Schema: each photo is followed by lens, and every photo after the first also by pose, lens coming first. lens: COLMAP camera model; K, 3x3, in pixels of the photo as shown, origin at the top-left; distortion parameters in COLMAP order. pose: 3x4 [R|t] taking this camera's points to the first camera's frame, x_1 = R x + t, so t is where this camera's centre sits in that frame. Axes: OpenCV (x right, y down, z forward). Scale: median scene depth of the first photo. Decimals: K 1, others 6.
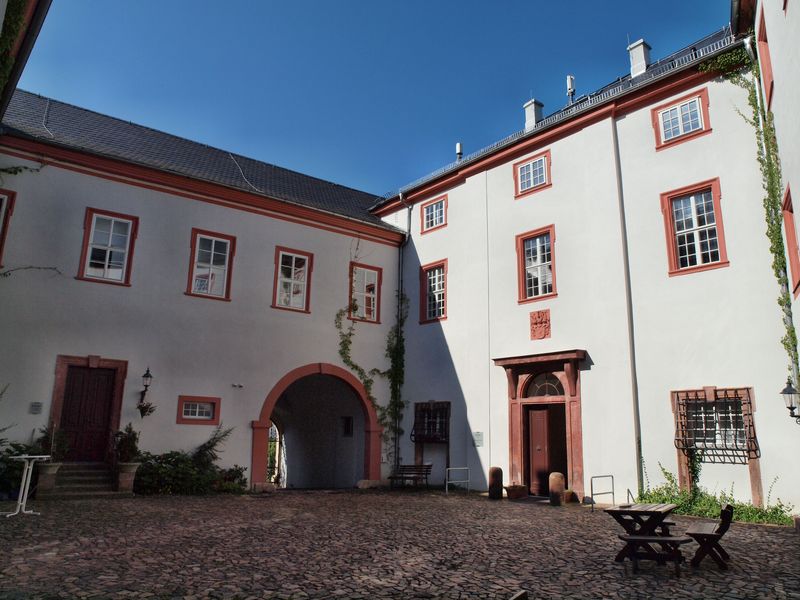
lens RADIAL K [[611.7, 0, 400.0], [0, 611.7, 300.0], [0, 0, 1]] dist [-0.140970, 0.081860]
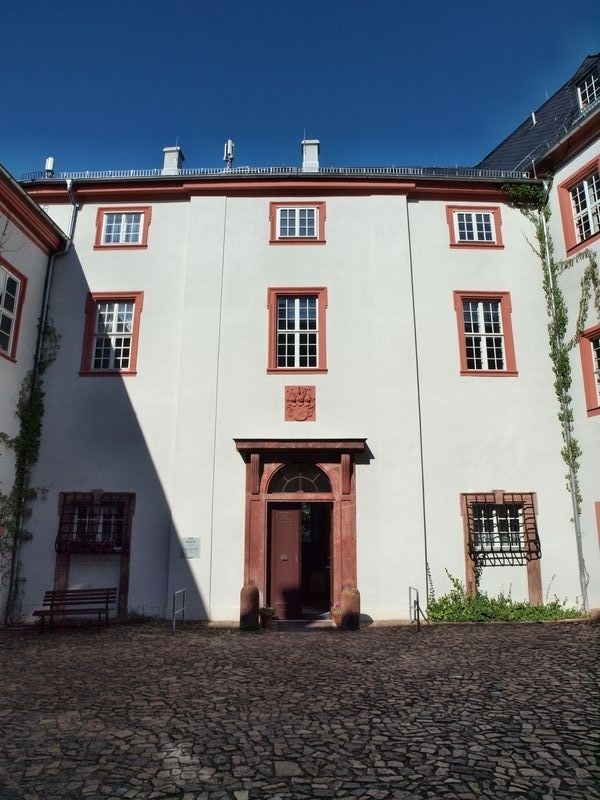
lens RADIAL K [[611.7, 0, 300.7], [0, 611.7, 377.9], [0, 0, 1]] dist [-0.140970, 0.081860]
pose [[0.621053, 0.175530, 0.763860, -0.390979], [-0.152954, 0.983004, -0.101530, 0.088036], [-0.768699, -0.053780, 0.637346, 0.475569]]
